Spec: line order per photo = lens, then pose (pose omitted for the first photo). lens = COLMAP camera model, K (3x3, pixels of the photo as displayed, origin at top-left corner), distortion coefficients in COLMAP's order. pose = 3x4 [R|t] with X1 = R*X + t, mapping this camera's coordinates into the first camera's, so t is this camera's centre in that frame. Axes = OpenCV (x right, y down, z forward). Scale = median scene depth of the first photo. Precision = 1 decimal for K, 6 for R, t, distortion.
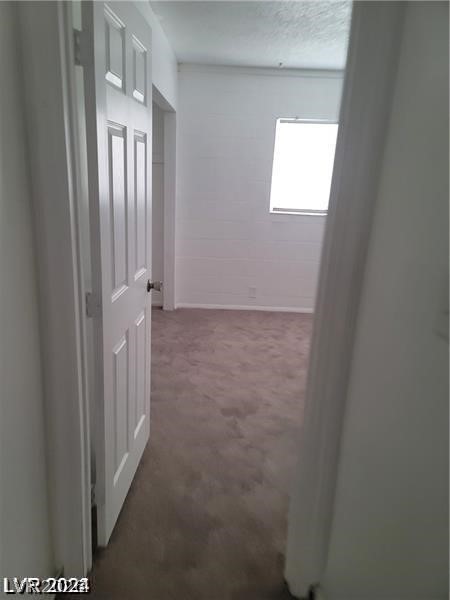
lens RADIAL K [[434.4, 0, 219.5], [0, 434.4, 300.9], [0, 0, 1]] dist [0.091445, -0.055169]
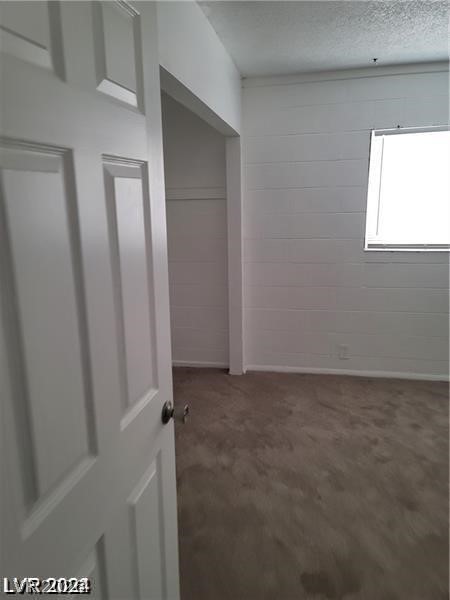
lens RADIAL K [[434.4, 0, 219.5], [0, 434.4, 300.9], [0, 0, 1]] dist [0.091445, -0.055169]
pose [[0.981401, -0.022864, -0.190604, 0.013589], [0.011360, 0.998059, -0.061231, -0.081614], [0.191634, 0.057927, 0.979755, 0.233657]]
